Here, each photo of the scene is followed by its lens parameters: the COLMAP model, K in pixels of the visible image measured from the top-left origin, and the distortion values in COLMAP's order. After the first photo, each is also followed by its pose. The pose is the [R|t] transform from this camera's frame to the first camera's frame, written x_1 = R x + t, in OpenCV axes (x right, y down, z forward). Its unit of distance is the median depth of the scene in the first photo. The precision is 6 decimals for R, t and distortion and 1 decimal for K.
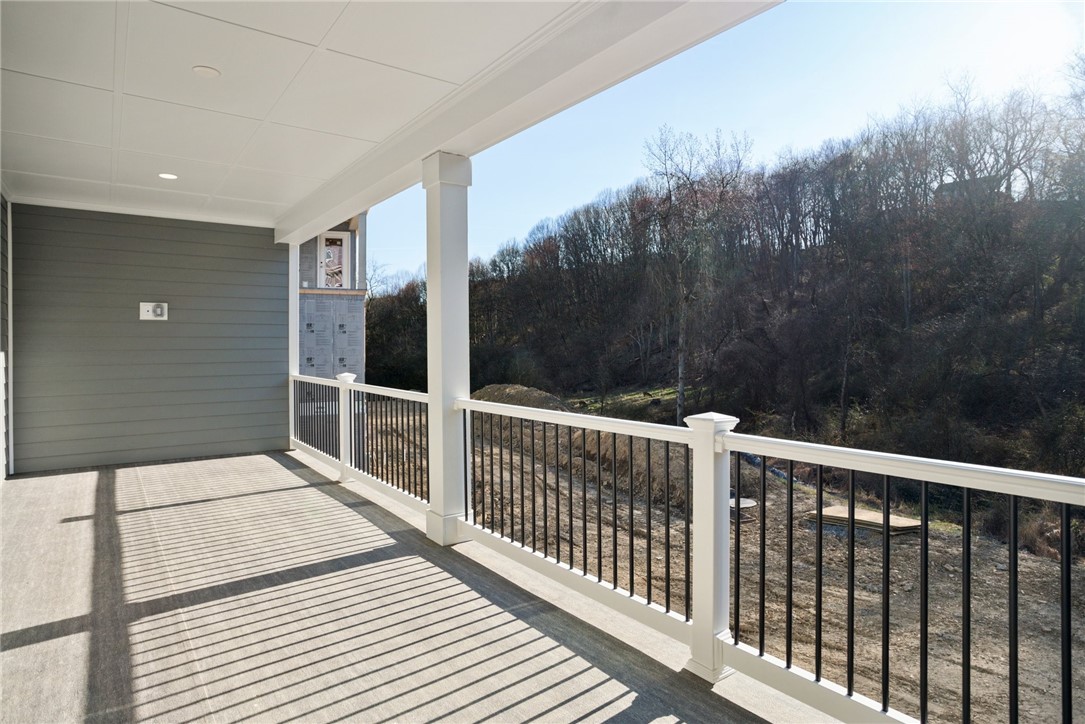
lens RADIAL K [[568.9, 0, 542.3], [0, 568.9, 363.1], [0, 0, 1]] dist [-0.000675, 0.000657]
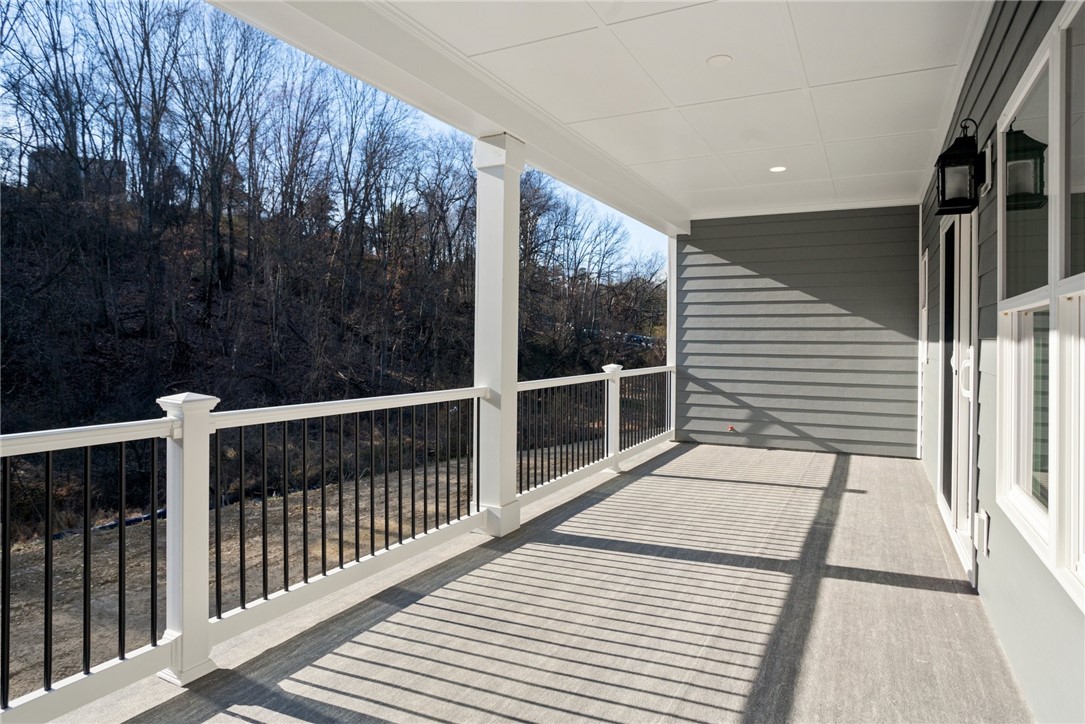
lens RADIAL K [[689.2, 0, 542.9], [0, 689.2, 357.1], [0, 0, 1]] dist [0.005103, -0.000034]
pose [[-0.455474, -0.012061, 0.890167, -1.437399], [0.003666, 0.999874, 0.015423, 0.009425], [-0.890241, 0.010288, -0.455373, 1.727124]]
